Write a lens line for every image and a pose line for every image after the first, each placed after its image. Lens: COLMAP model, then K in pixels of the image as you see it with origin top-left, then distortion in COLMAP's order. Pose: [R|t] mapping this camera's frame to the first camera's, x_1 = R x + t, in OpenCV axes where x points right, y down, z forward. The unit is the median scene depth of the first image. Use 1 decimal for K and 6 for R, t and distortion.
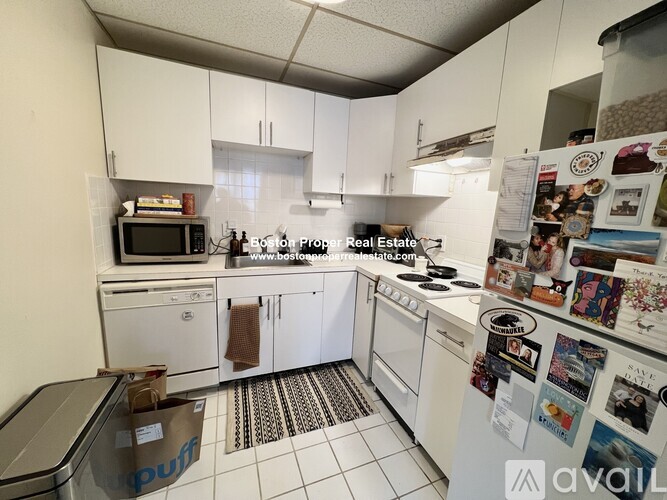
lens RADIAL K [[265.6, 0, 335.6], [0, 265.6, 250.5], [0, 0, 1]] dist [-0.000192, -0.000002]
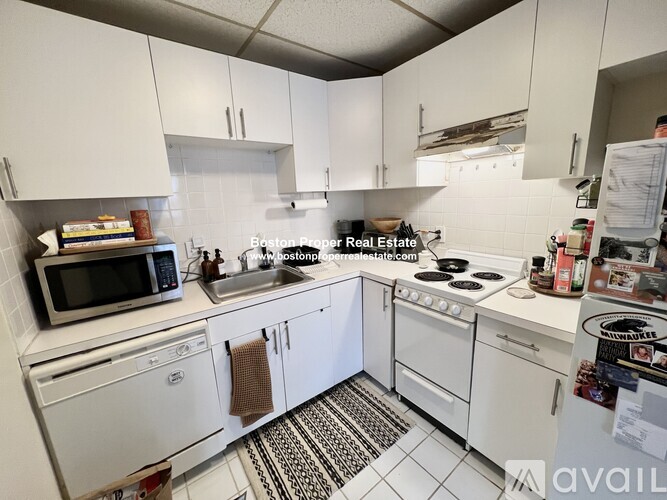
lens RADIAL K [[265.6, 0, 335.6], [0, 265.6, 250.5], [0, 0, 1]] dist [-0.000192, -0.000002]
pose [[0.961606, -0.137707, 0.237382, -0.238691], [0.128146, 0.990211, 0.055327, -0.081764], [-0.242677, -0.022783, 0.969839, 0.173389]]
